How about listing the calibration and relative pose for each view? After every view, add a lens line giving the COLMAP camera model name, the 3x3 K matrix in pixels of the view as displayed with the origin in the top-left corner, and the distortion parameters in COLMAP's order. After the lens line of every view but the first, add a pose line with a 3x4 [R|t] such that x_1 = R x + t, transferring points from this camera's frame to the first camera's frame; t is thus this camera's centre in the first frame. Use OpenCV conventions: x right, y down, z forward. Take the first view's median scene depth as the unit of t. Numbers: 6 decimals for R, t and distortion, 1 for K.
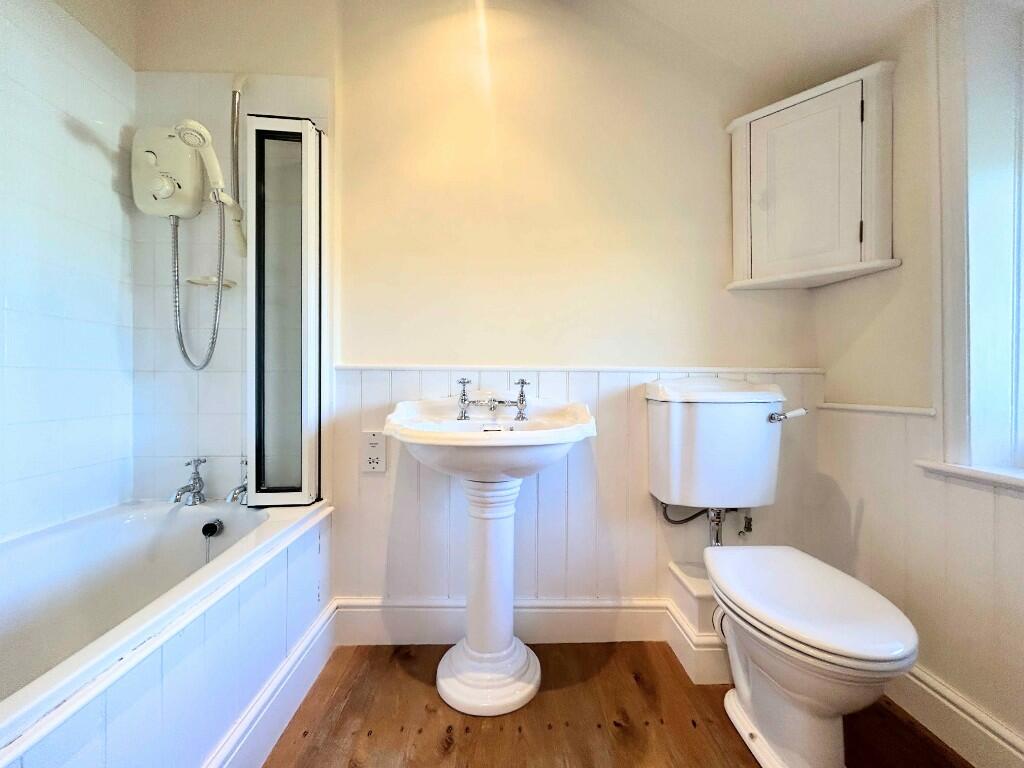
lens RADIAL K [[414.4, 0, 508.1], [0, 414.4, 380.1], [0, 0, 1]] dist [-0.002670, -0.000293]
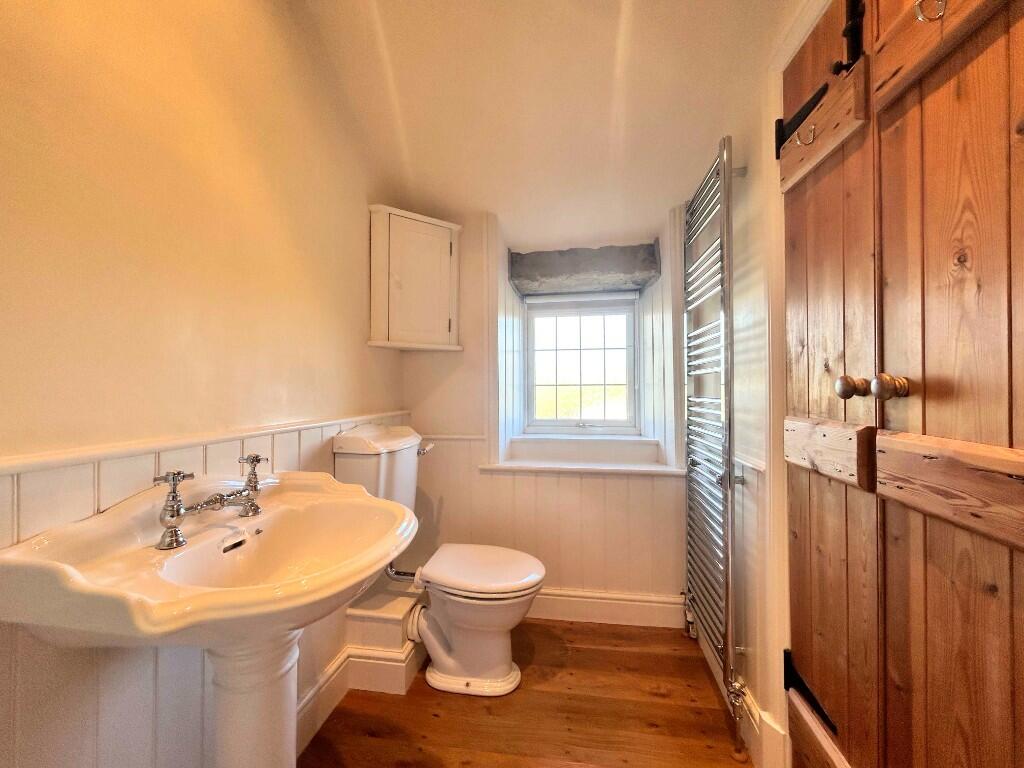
lens RADIAL K [[414.4, 0, 508.1], [0, 414.4, 380.1], [0, 0, 1]] dist [-0.002670, -0.000293]
pose [[0.172892, 0.008182, 0.984907, -0.612959], [-0.001176, 0.999966, -0.008101, -0.131856], [-0.984940, 0.000243, 0.172896, 0.484075]]
